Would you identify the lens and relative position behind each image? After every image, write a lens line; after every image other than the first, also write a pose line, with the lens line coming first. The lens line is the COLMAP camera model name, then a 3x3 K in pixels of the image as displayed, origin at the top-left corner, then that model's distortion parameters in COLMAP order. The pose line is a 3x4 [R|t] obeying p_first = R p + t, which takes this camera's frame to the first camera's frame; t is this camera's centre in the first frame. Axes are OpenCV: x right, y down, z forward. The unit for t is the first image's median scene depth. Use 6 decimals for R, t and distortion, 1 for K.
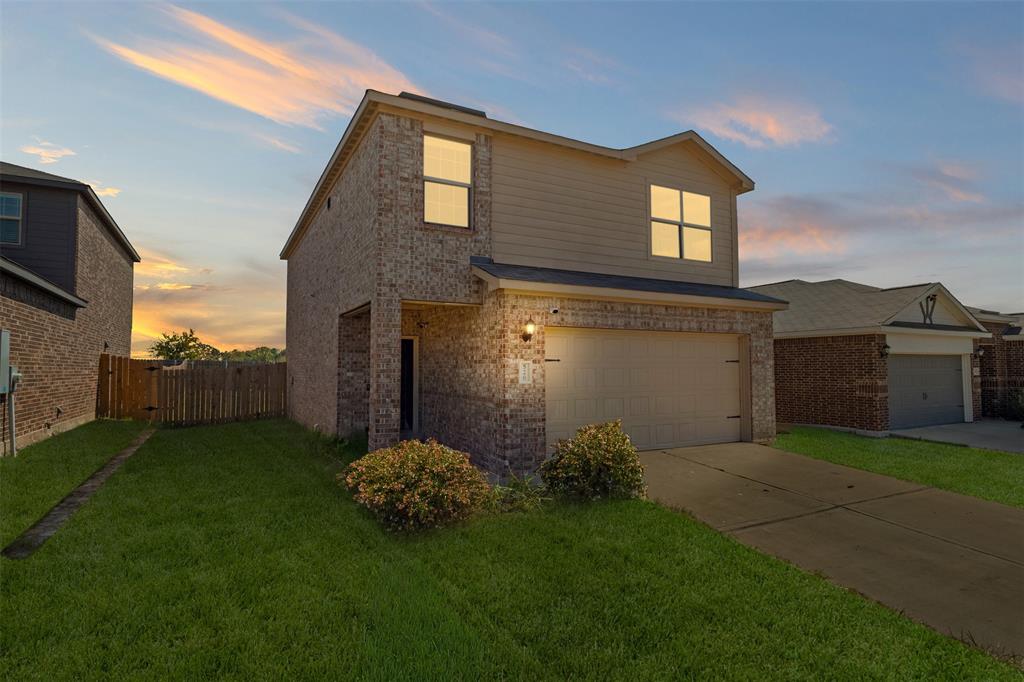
lens RADIAL K [[510.0, 0, 509.4], [0, 510.0, 347.2], [0, 0, 1]] dist [-0.007158, -0.000631]
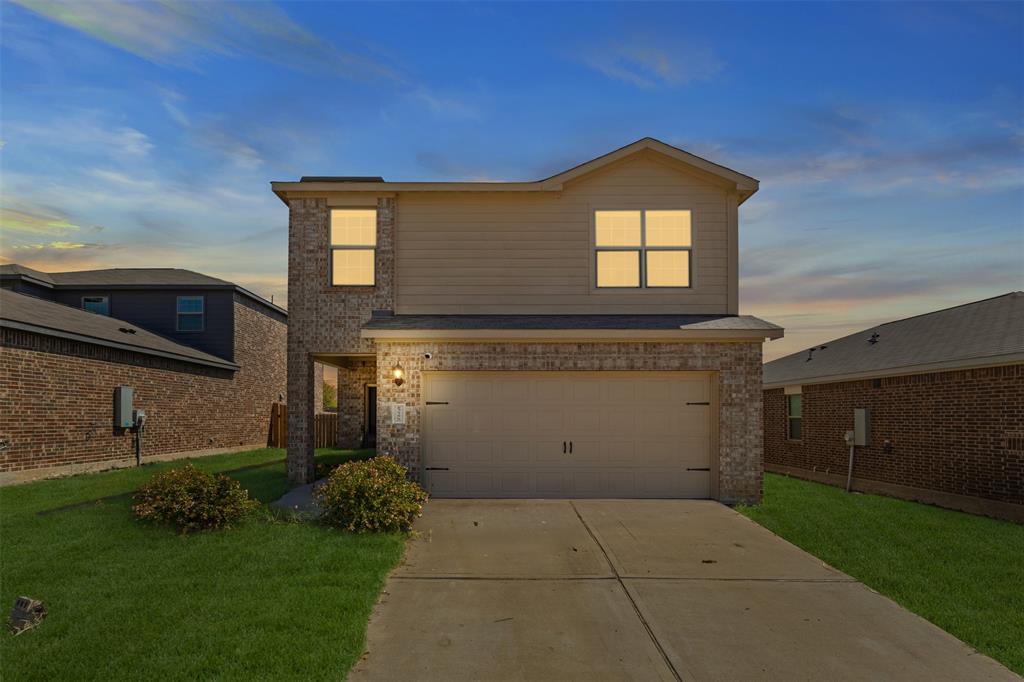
lens RADIAL K [[469.9, 0, 499.5], [0, 469.9, 412.6], [0, 0, 1]] dist [0.002430, -0.000141]
pose [[0.889560, 0.000660, -0.456817, 0.657546], [0.014856, 0.999428, 0.030373, 0.018137], [0.456576, -0.033805, 0.889042, 0.205366]]
